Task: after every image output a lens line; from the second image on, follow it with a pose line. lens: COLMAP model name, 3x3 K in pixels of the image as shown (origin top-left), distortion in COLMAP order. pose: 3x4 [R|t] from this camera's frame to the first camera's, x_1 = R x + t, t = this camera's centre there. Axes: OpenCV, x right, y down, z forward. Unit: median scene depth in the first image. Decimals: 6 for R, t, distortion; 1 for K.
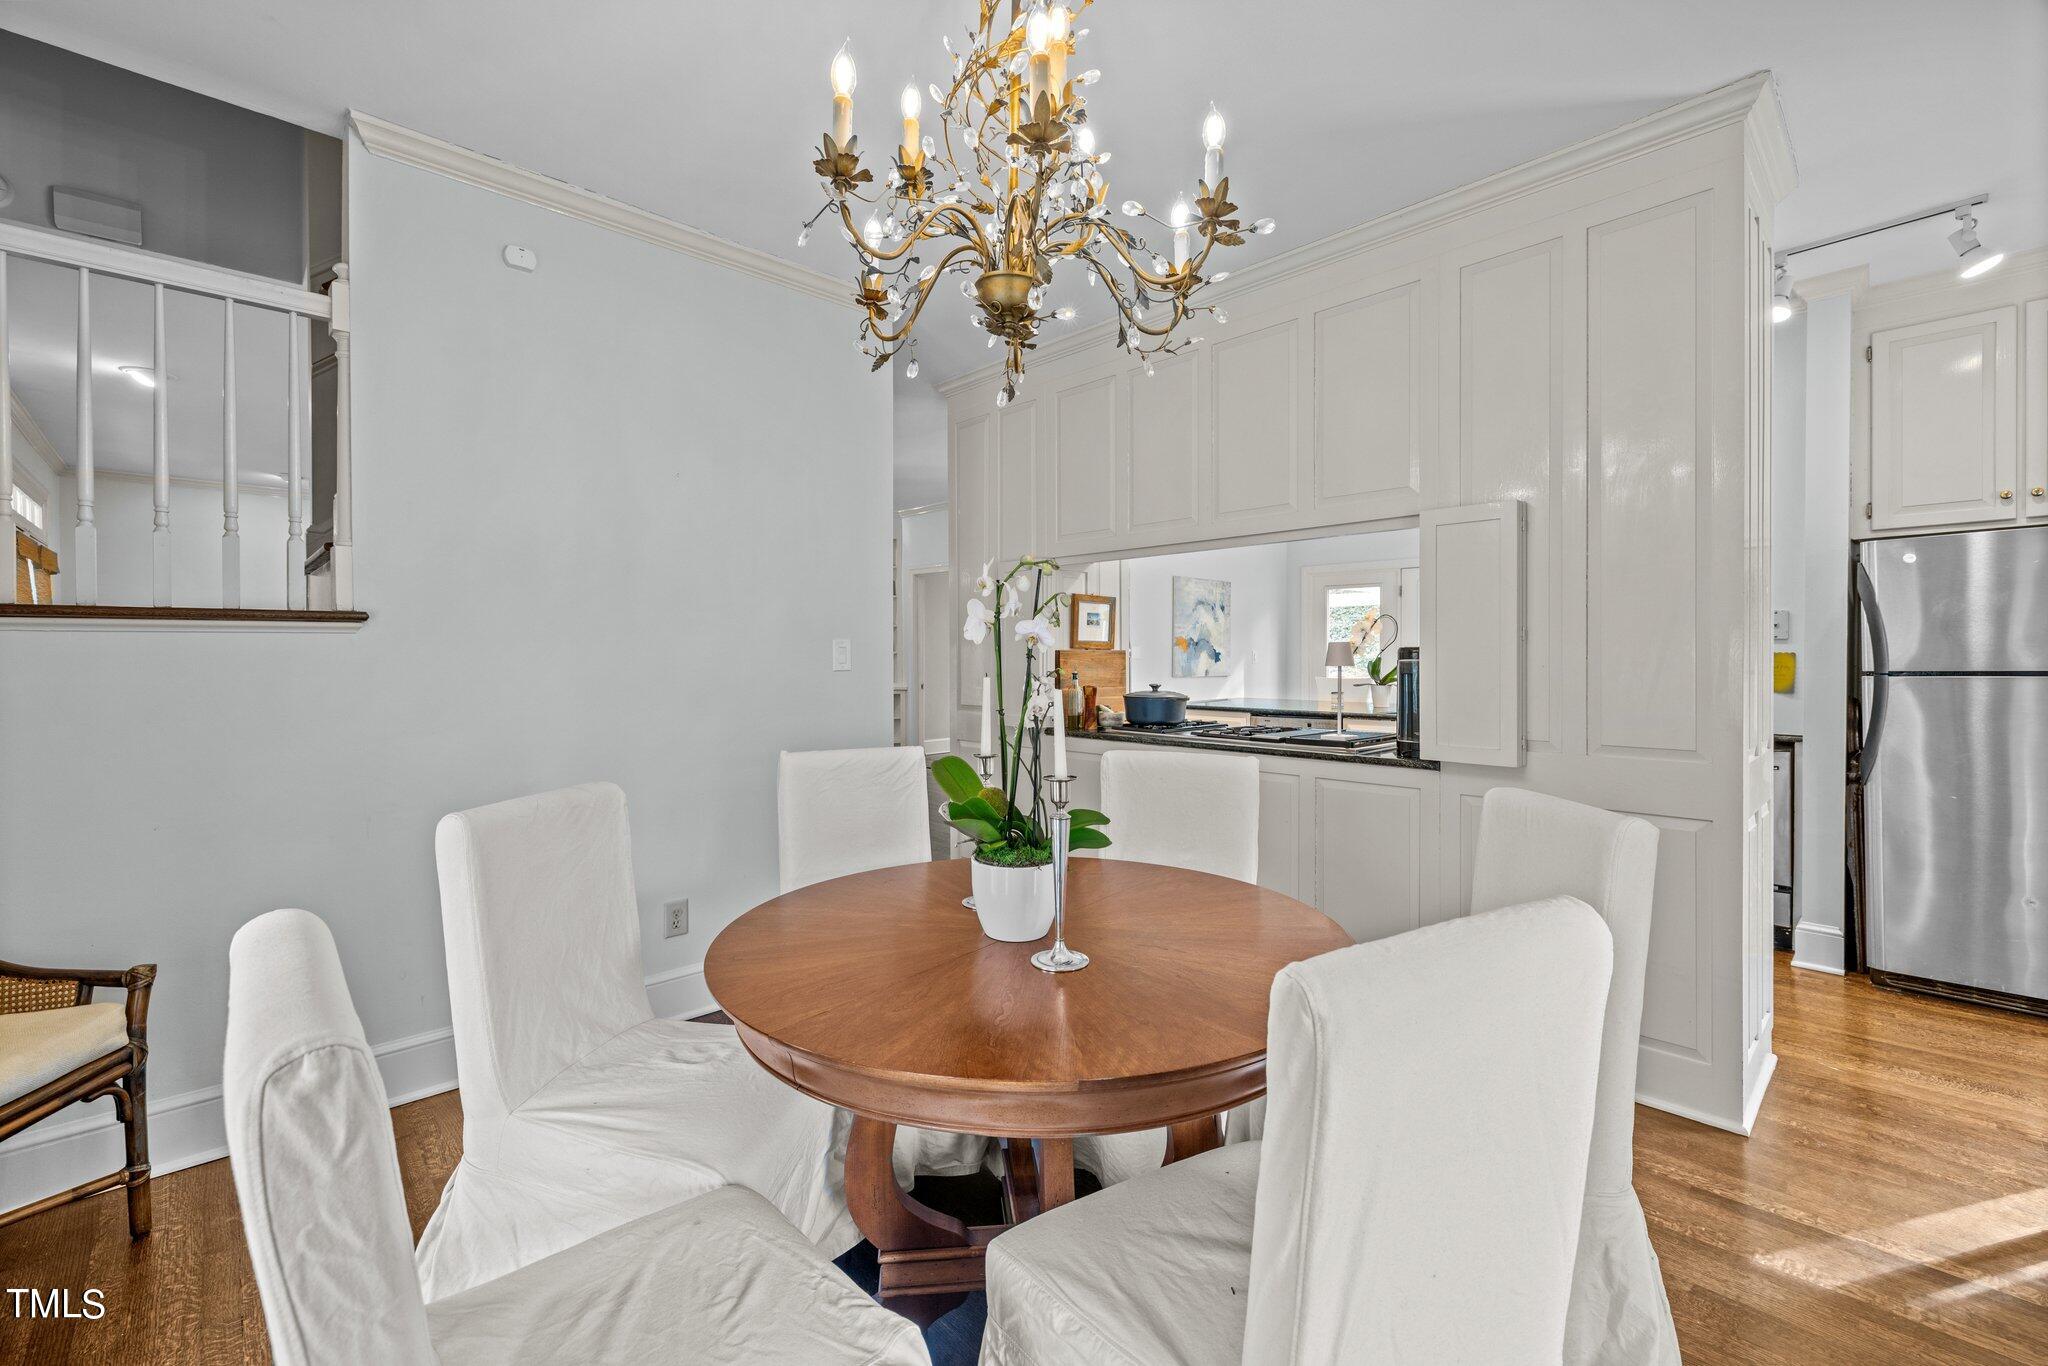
lens RADIAL K [[882.7, 0, 1024.0], [0, 882.7, 683.0], [0, 0, 1]] dist [-0.000785, 0.000070]
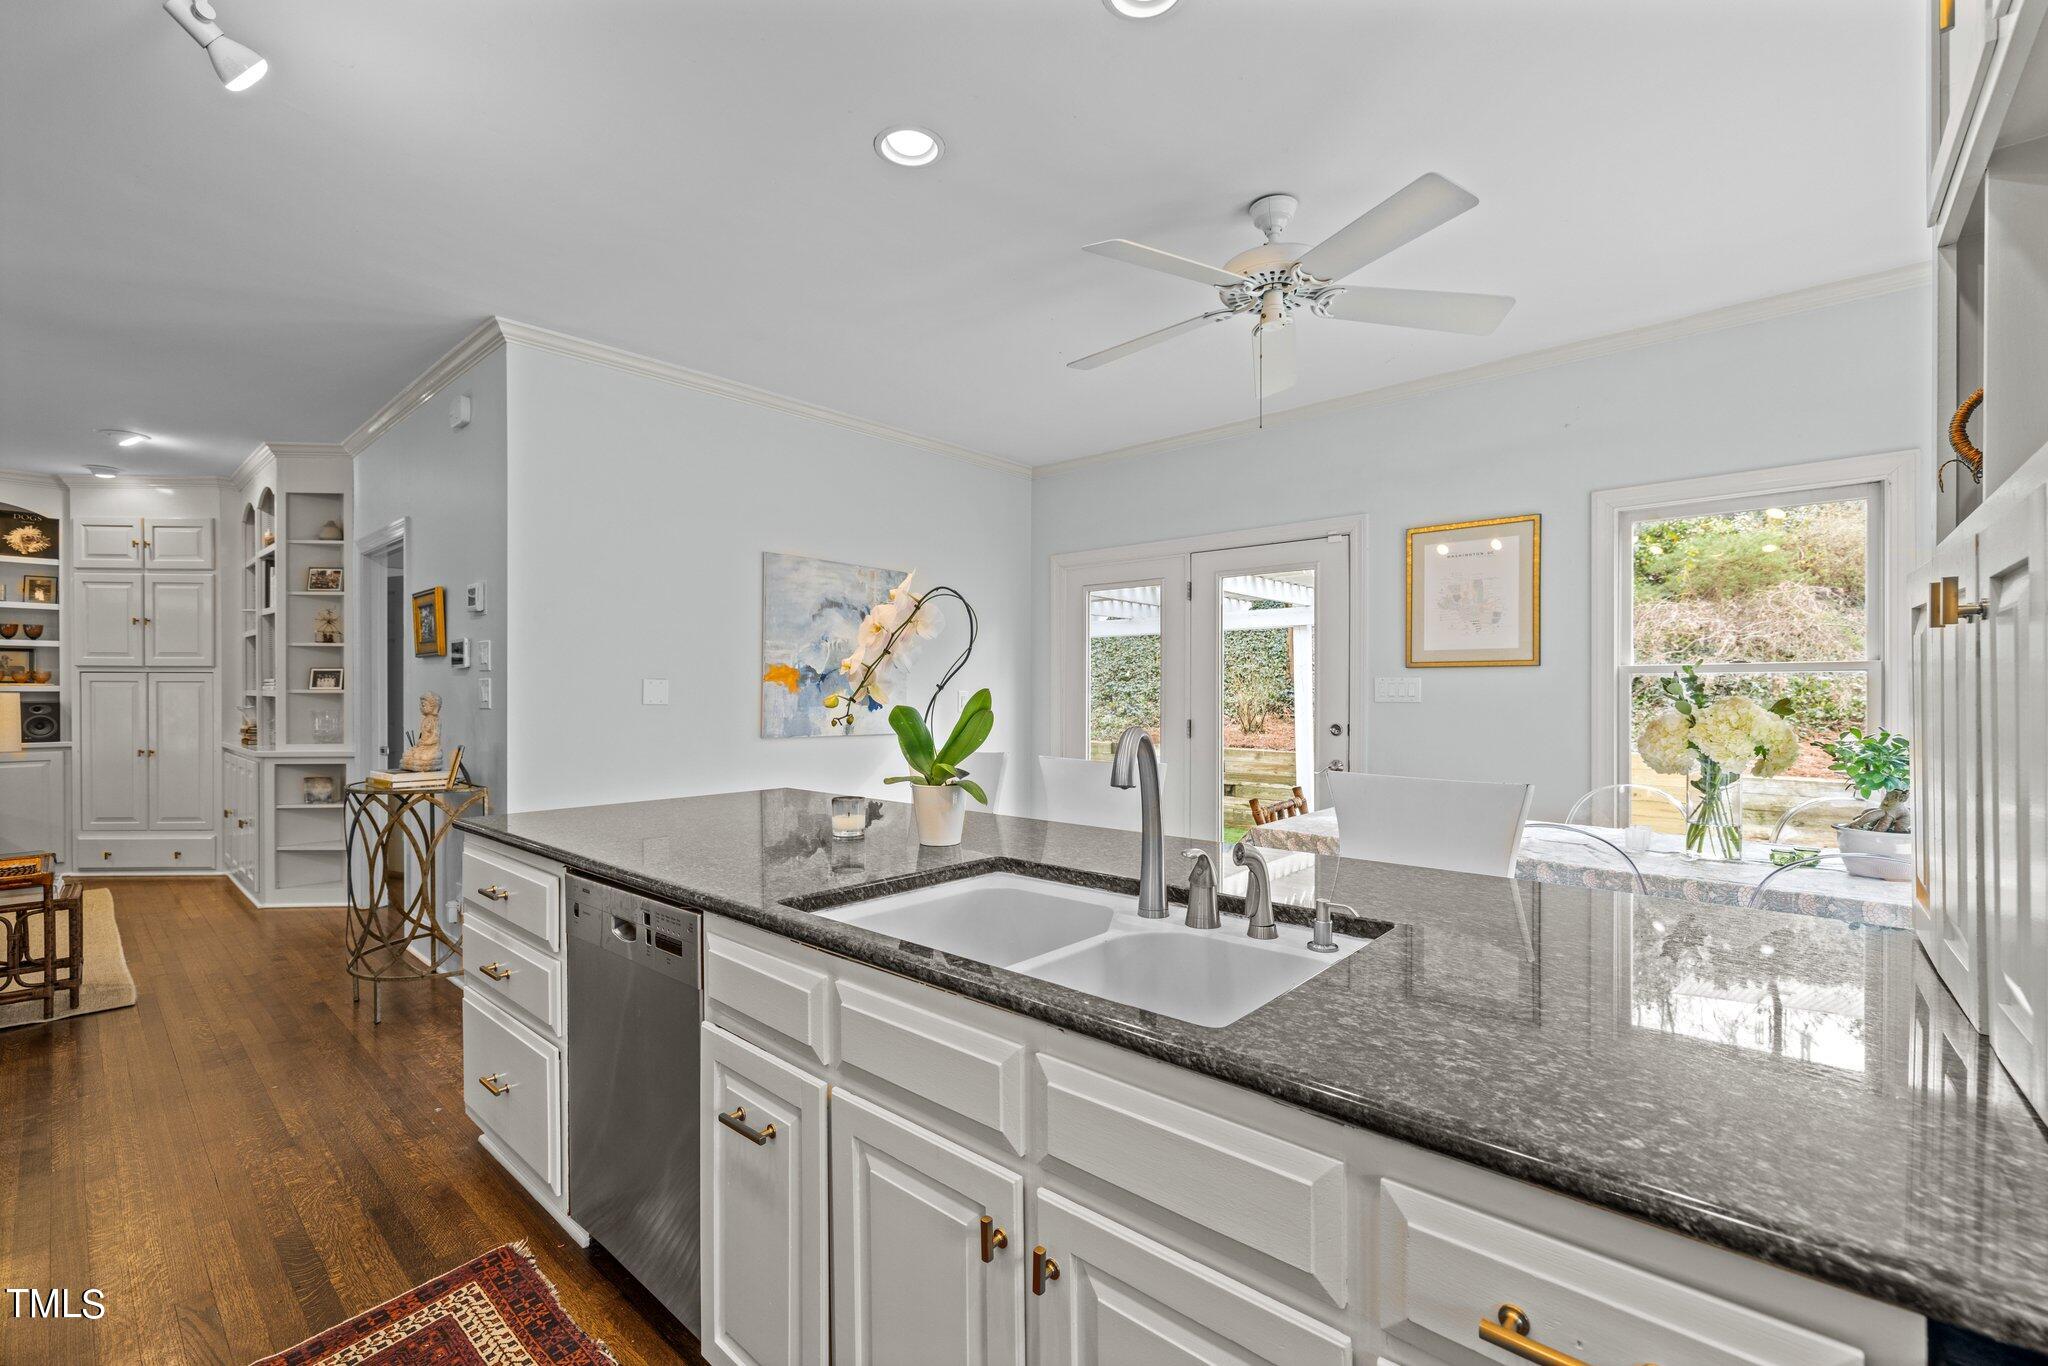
lens RADIAL K [[867.3, 0, 1022.0], [0, 867.3, 698.3], [0, 0, 1]] dist [0.000511, -0.000162]
pose [[0.997157, 0.009346, 0.074772, 0.491179], [-0.007211, 0.999560, -0.028764, -0.029304], [-0.075008, 0.028143, 0.996786, 0.786853]]
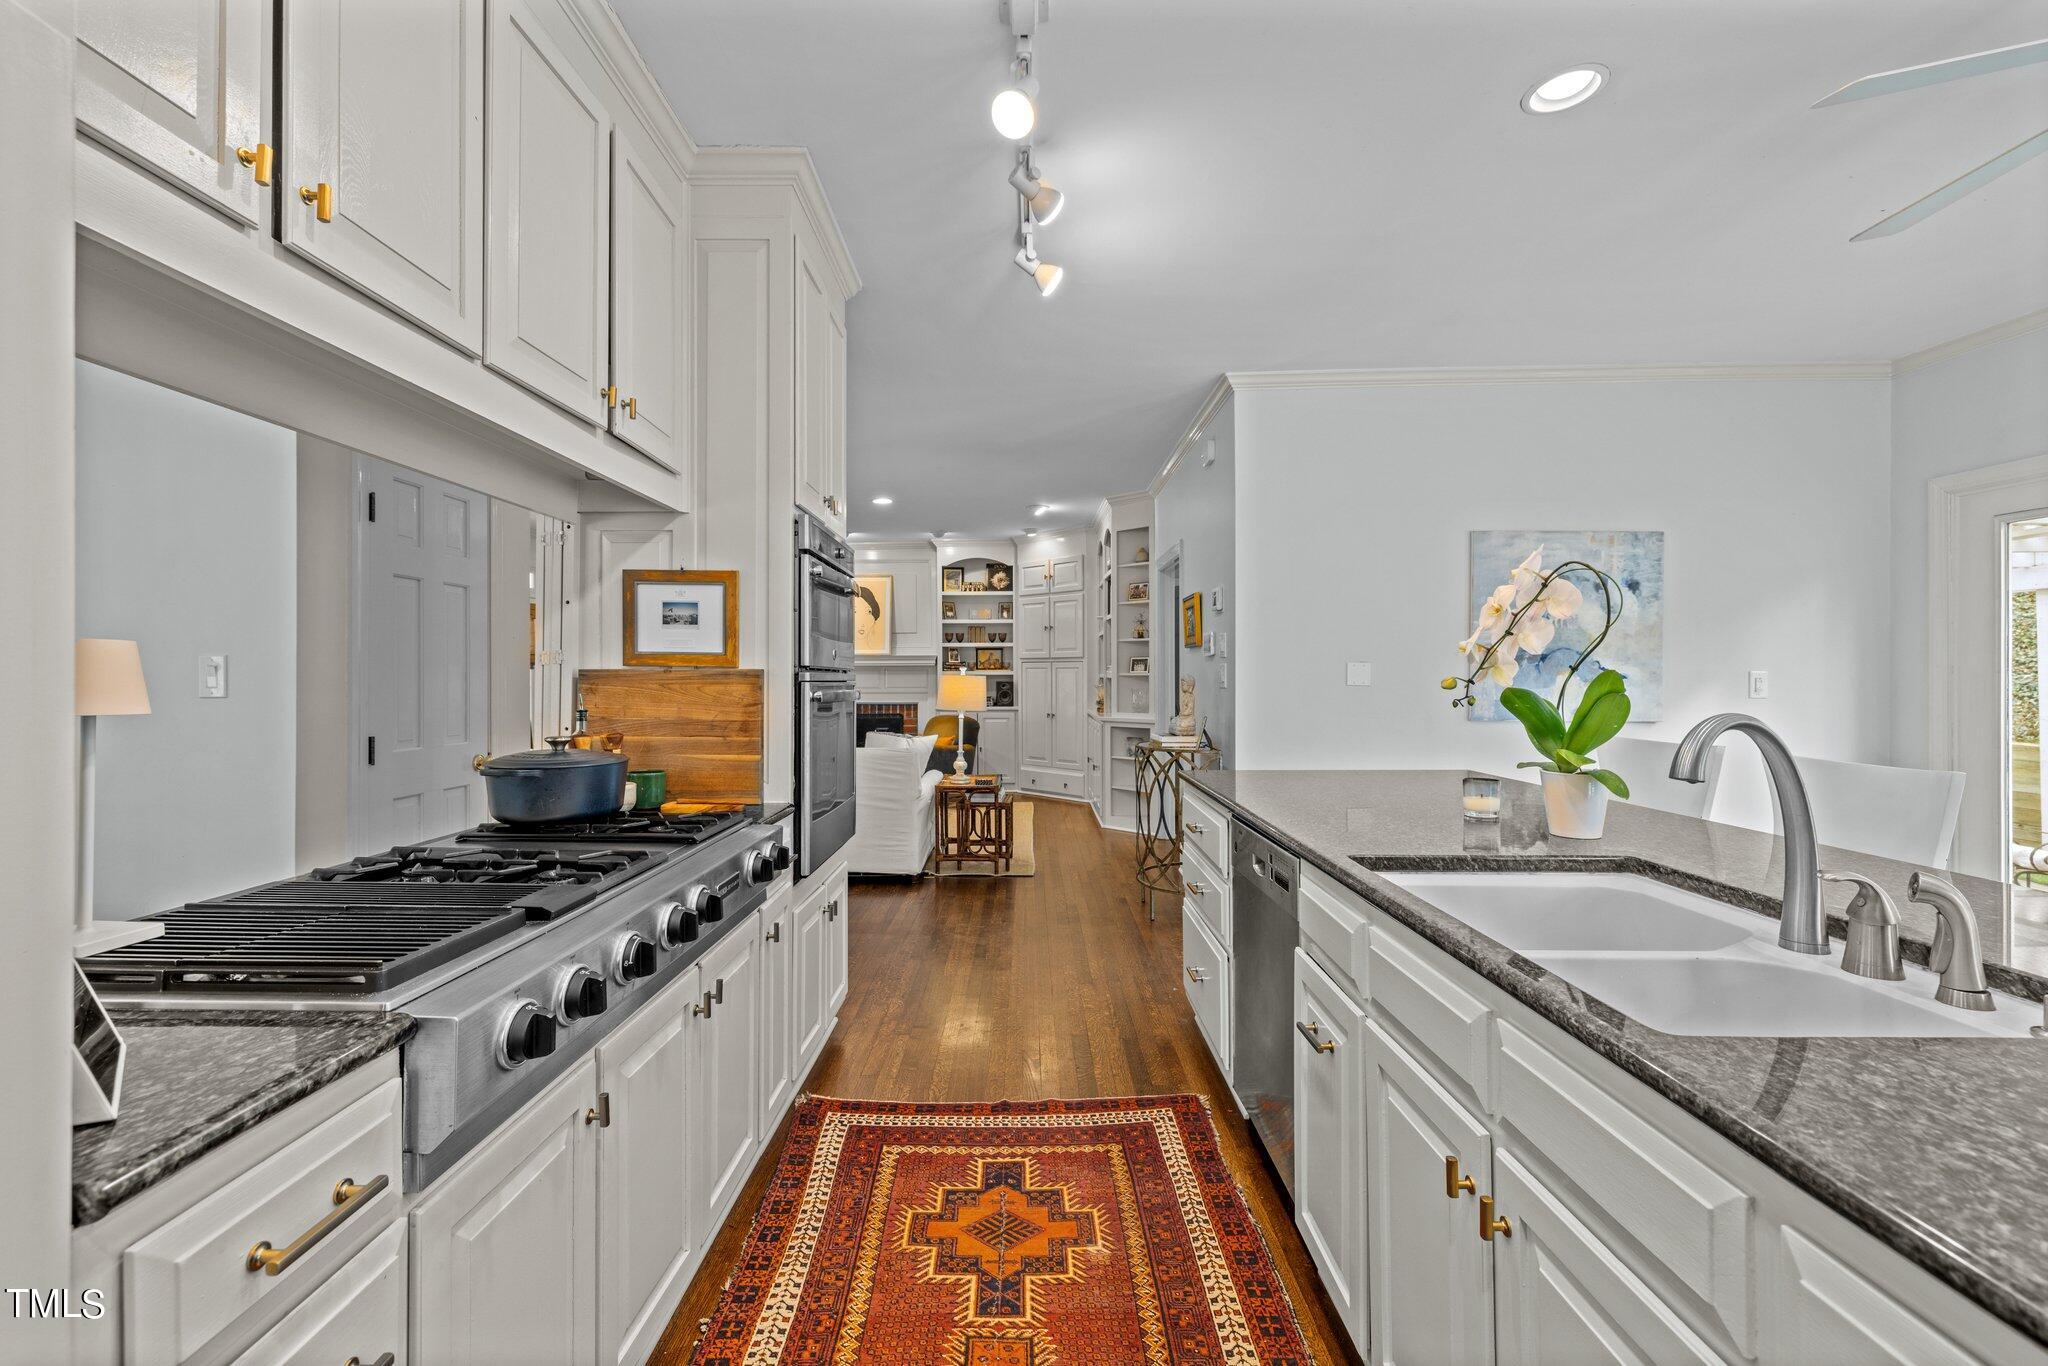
lens RADIAL K [[882.7, 0, 1024.0], [0, 882.7, 683.0], [0, 0, 1]] dist [-0.000785, 0.000070]
pose [[0.708409, 0.013950, -0.705664, 0.606905], [-0.028341, 0.999561, -0.008691, -0.029457], [0.705233, 0.026156, 0.708493, 0.743080]]
